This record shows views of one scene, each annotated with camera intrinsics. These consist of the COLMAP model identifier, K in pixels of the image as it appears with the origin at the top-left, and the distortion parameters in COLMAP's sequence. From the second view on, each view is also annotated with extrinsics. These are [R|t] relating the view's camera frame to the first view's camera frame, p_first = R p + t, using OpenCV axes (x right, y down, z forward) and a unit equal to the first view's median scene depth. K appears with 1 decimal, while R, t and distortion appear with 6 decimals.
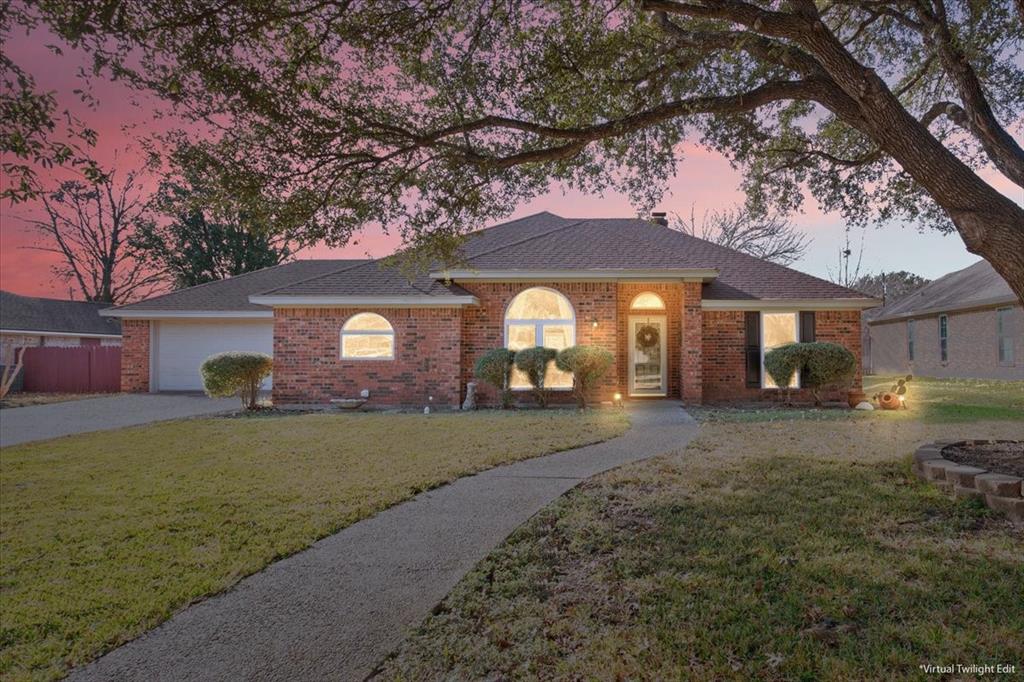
lens RADIAL K [[492.2, 0, 512.0], [0, 492.2, 341.0], [0, 0, 1]] dist [0.011810, 0.000393]
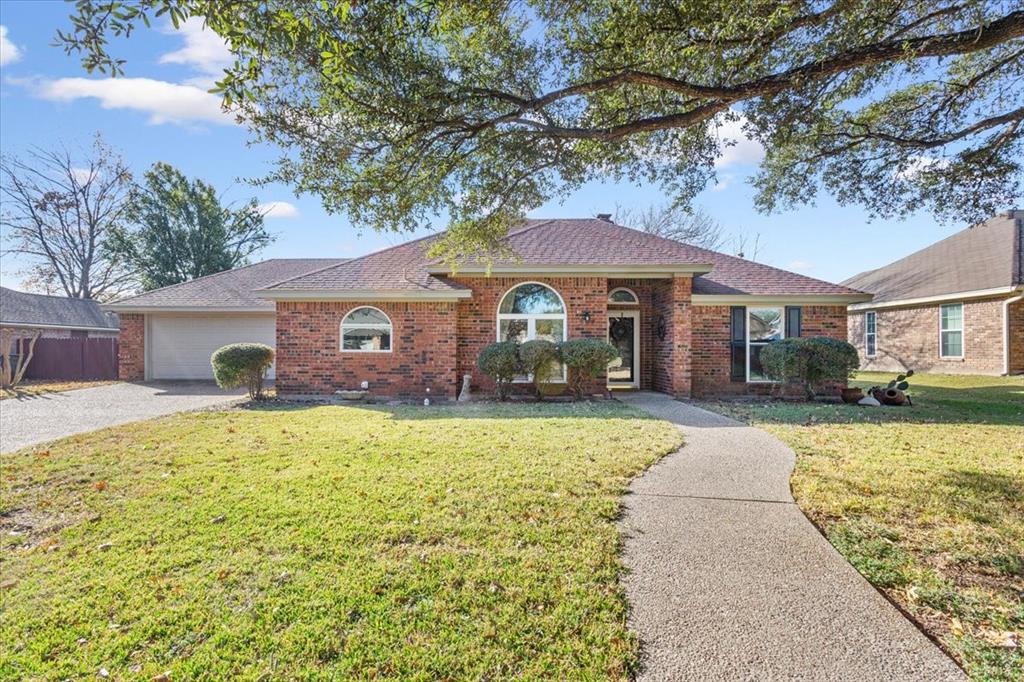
lens RADIAL K [[492.2, 0, 512.0], [0, 492.2, 341.0], [0, 0, 1]] dist [0.011810, 0.000393]
pose [[0.999671, 0.004254, -0.025276, 0.041595], [-0.003912, 0.999901, 0.013552, -0.000404], [0.025331, -0.013448, 0.999589, -0.024602]]
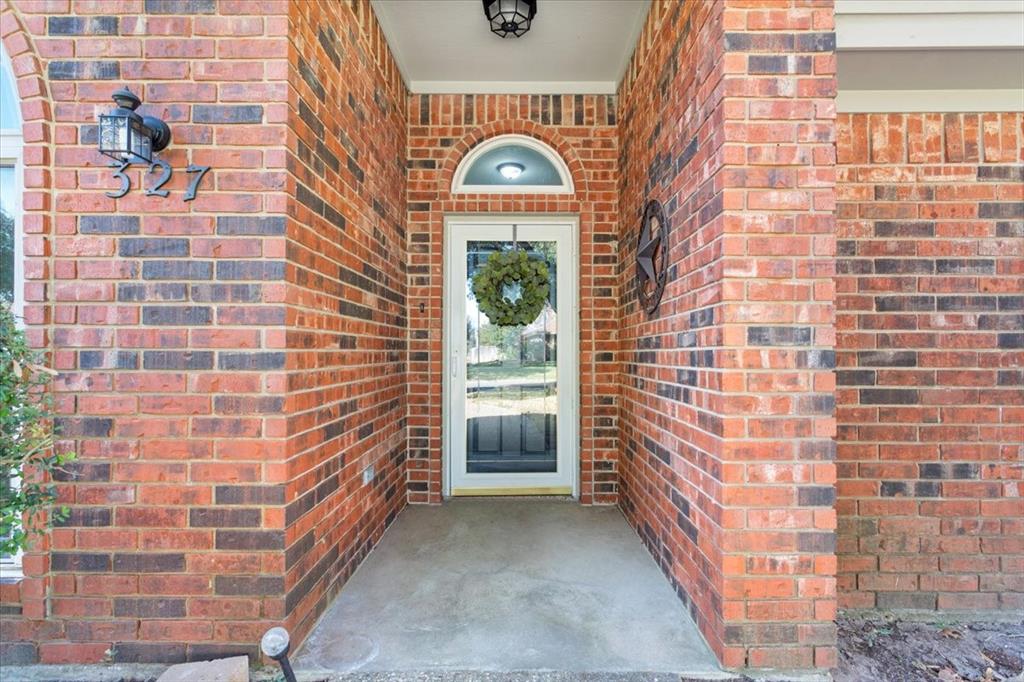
lens RADIAL K [[492.2, 0, 512.0], [0, 492.2, 341.0], [0, 0, 1]] dist [0.011810, 0.000393]
pose [[0.999180, 0.004128, -0.040269, 0.291771], [-0.004186, 0.999990, -0.001357, 0.025413], [0.040263, 0.001525, 0.999188, 0.848316]]
